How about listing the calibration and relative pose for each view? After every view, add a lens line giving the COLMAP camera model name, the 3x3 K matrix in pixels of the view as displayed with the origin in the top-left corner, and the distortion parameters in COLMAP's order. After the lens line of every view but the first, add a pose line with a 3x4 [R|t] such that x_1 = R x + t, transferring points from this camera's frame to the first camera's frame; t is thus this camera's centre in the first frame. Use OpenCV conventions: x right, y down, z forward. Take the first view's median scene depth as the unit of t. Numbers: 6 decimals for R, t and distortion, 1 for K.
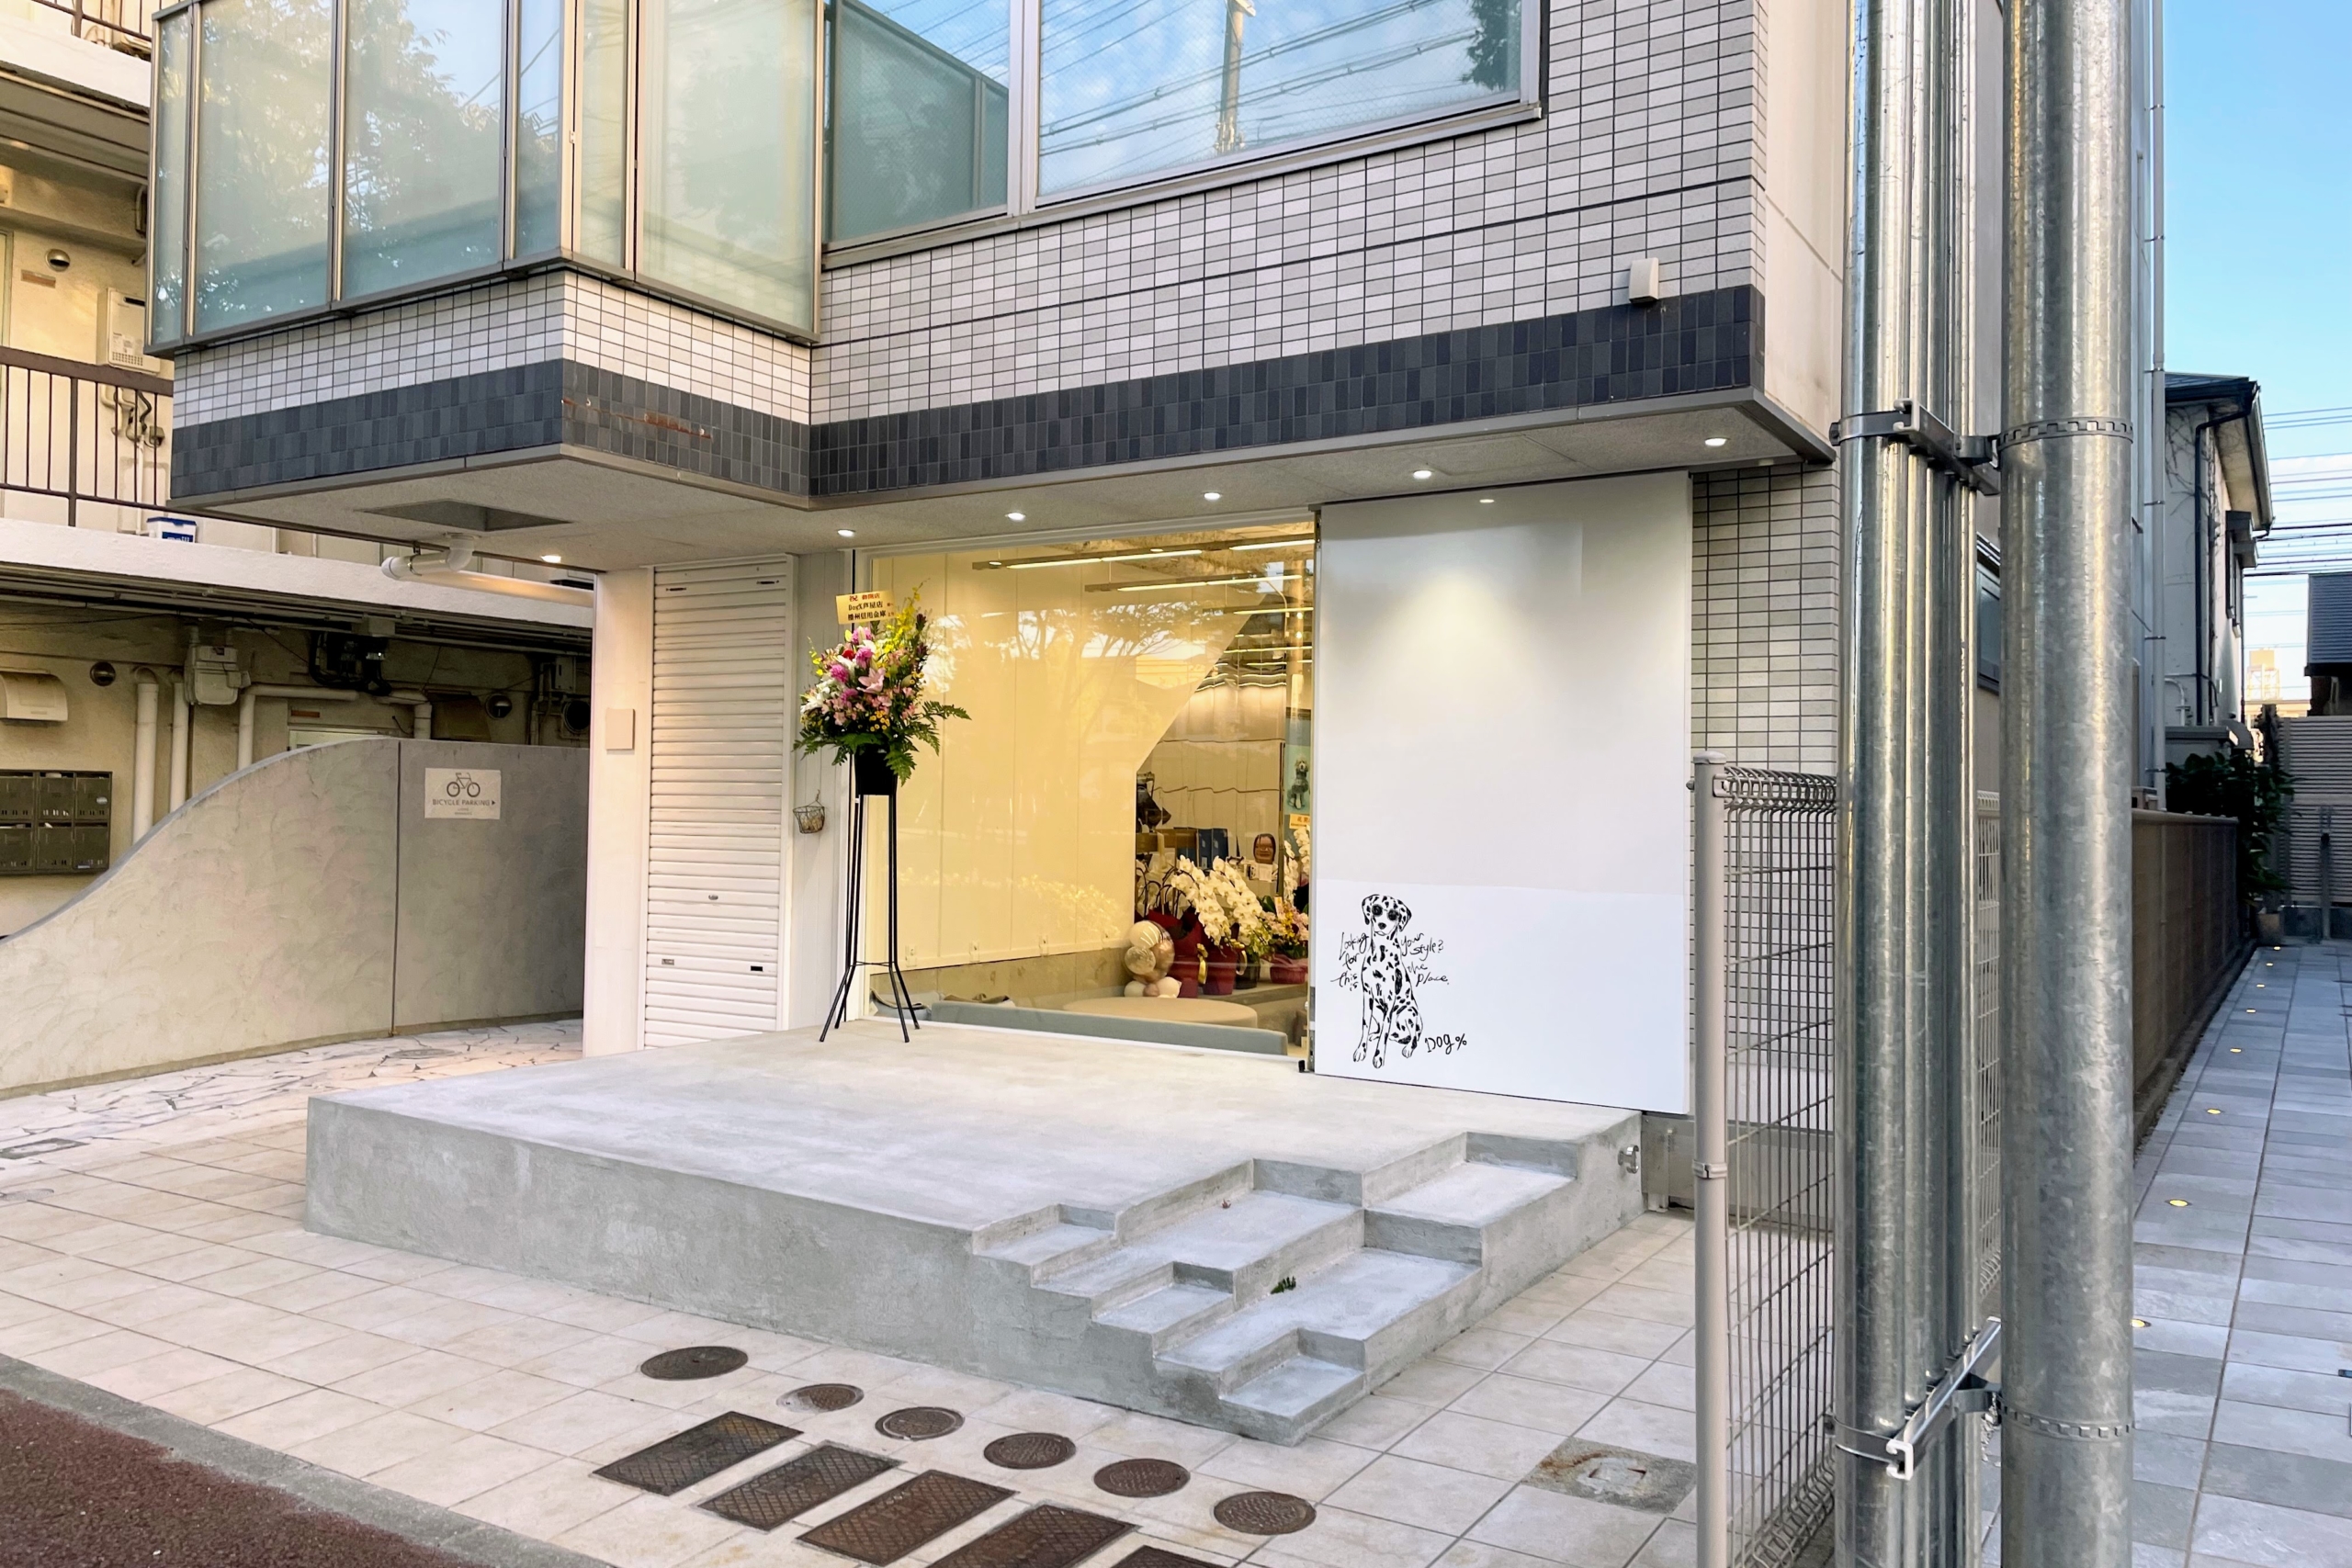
lens RADIAL K [[1756.4, 0, 1160.4], [0, 1756.4, 762.6], [0, 0, 1]] dist [0.096524, -0.117098]
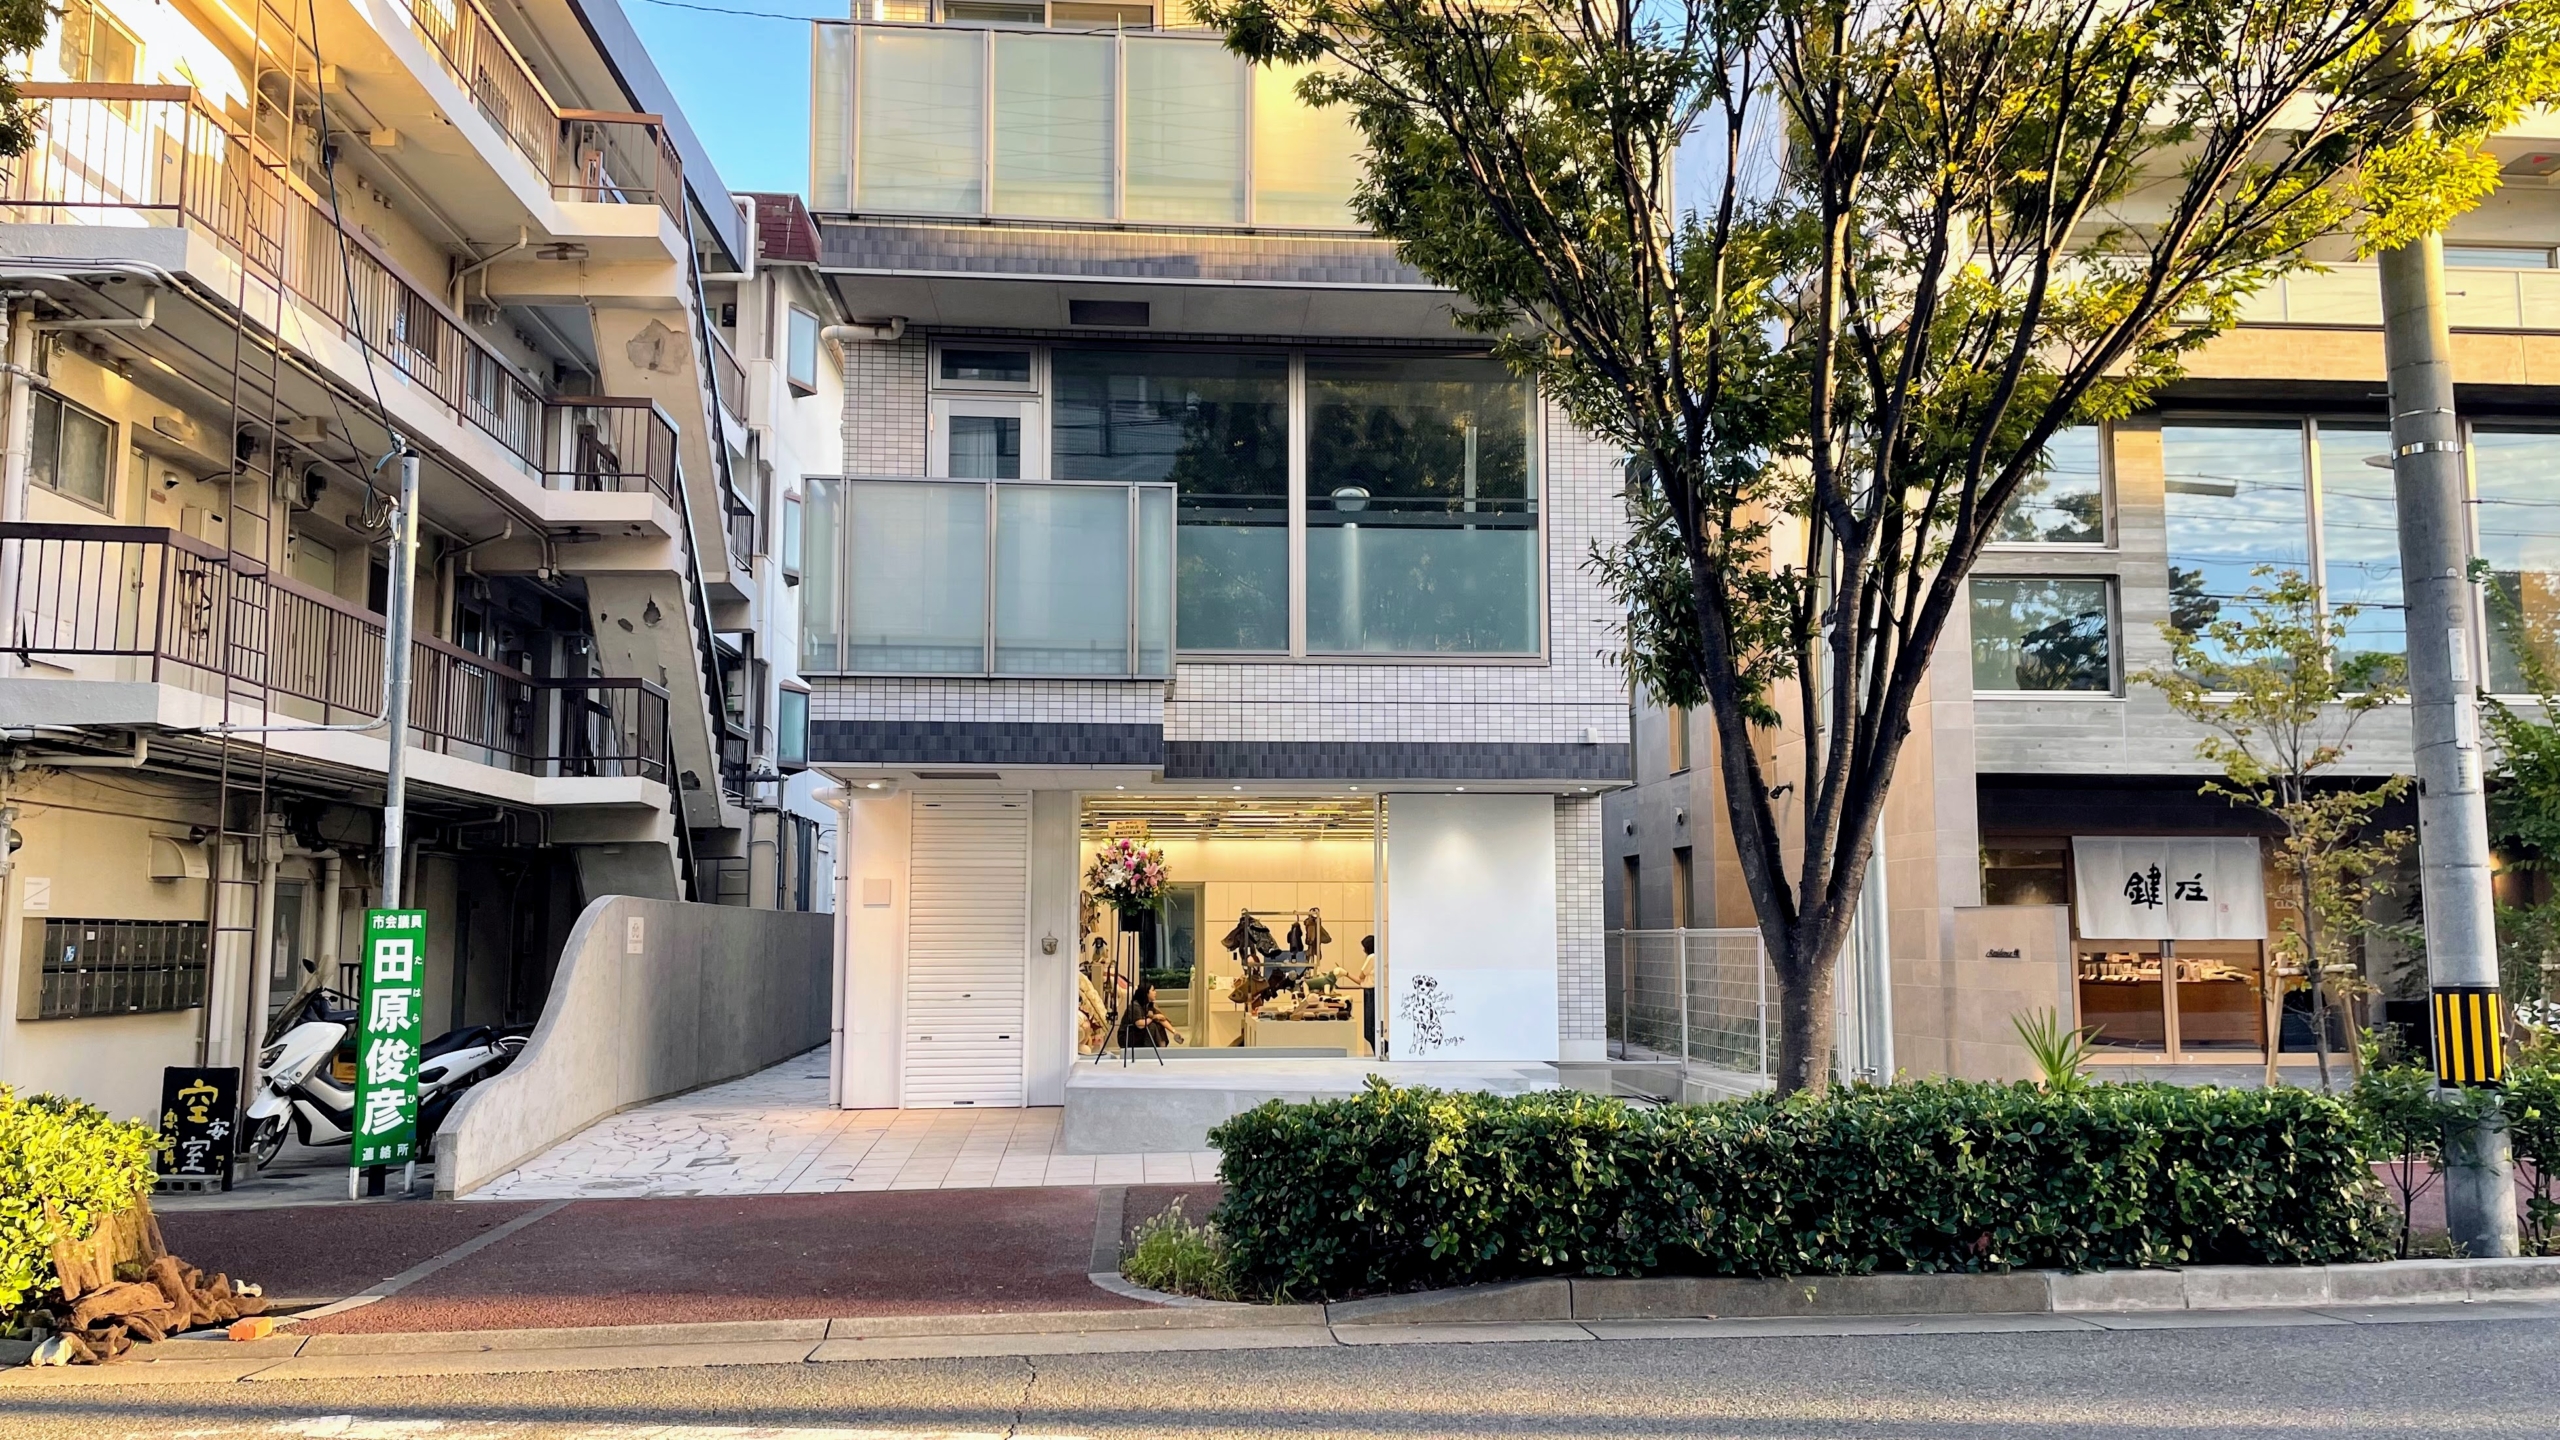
lens RADIAL K [[1951.3, 0, 1287.8], [0, 1951.3, 758.6], [0, 0, 1]] dist [0.115086, -0.171644]
pose [[0.791226, 0.040801, 0.610162, -1.536346], [-0.003534, 0.998060, -0.062156, -0.042678], [-0.611514, 0.047023, 0.789835, -0.850682]]
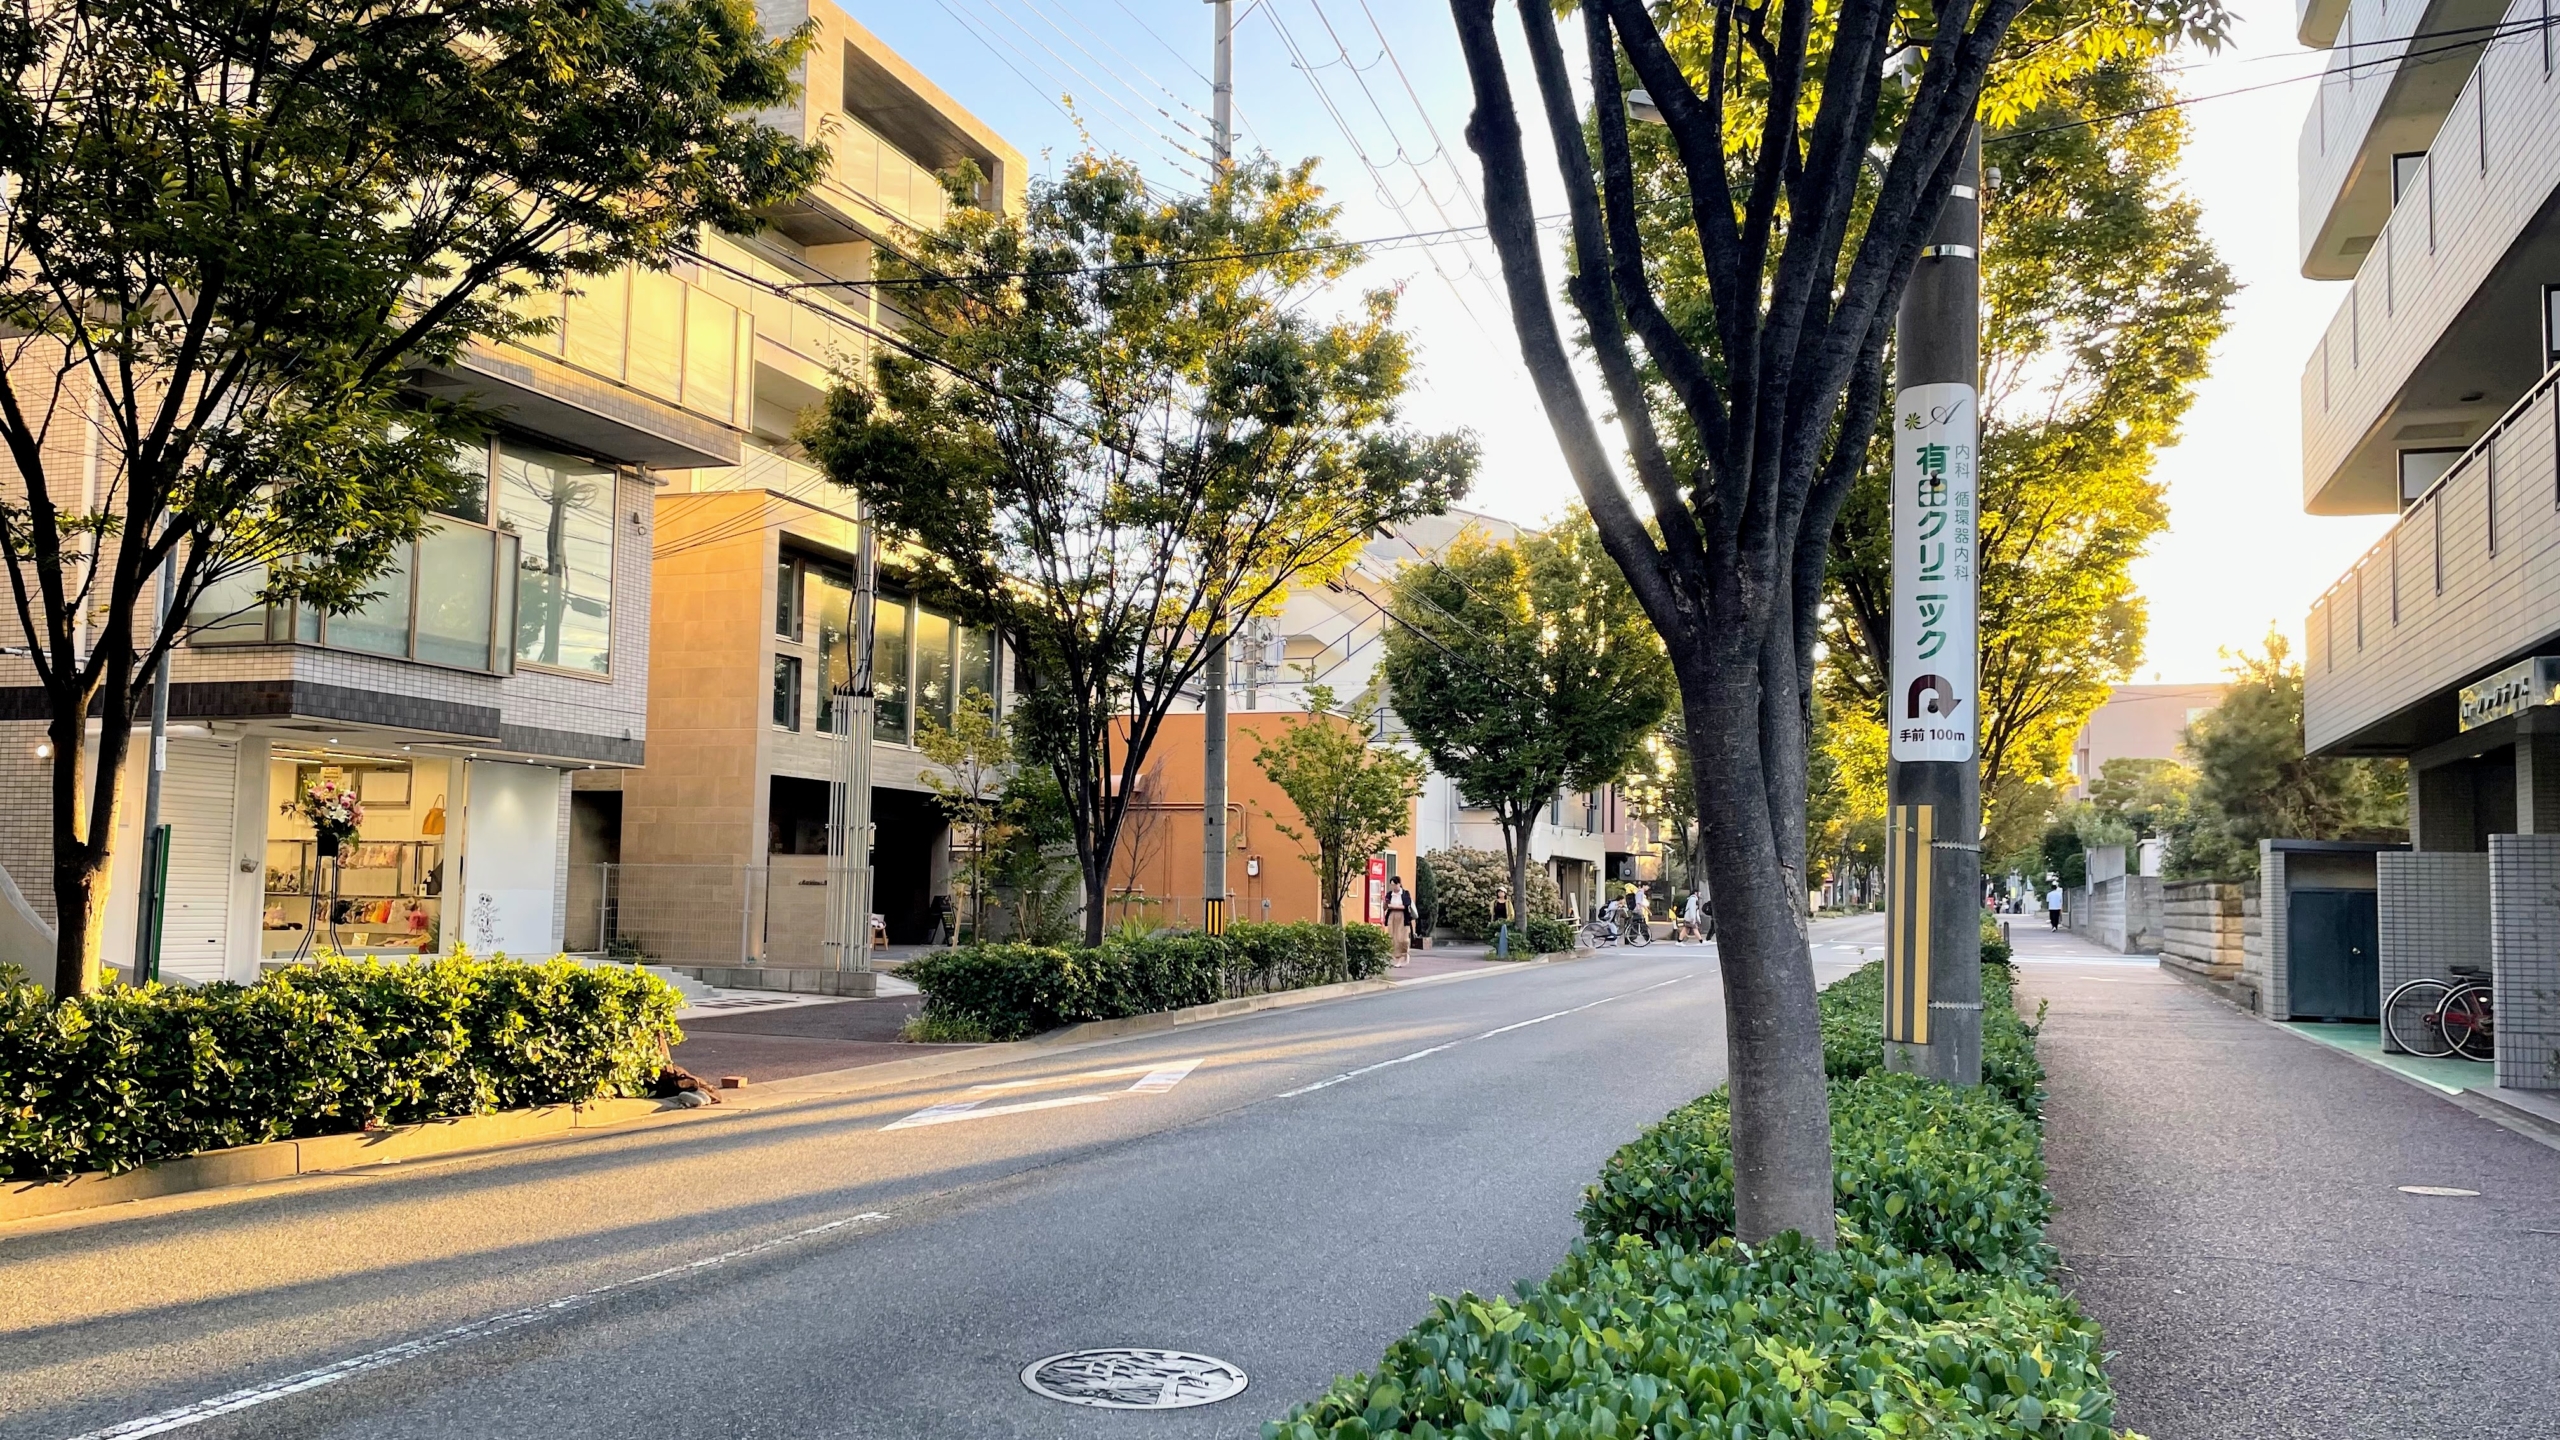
lens RADIAL K [[1951.3, 0, 1287.8], [0, 1951.3, 758.6], [0, 0, 1]] dist [0.115086, -0.171644]
pose [[-0.226199, 0.051276, 0.972731, -3.547204], [-0.049413, 0.996724, -0.064031, -0.005248], [-0.972827, -0.062549, -0.222925, 0.446526]]
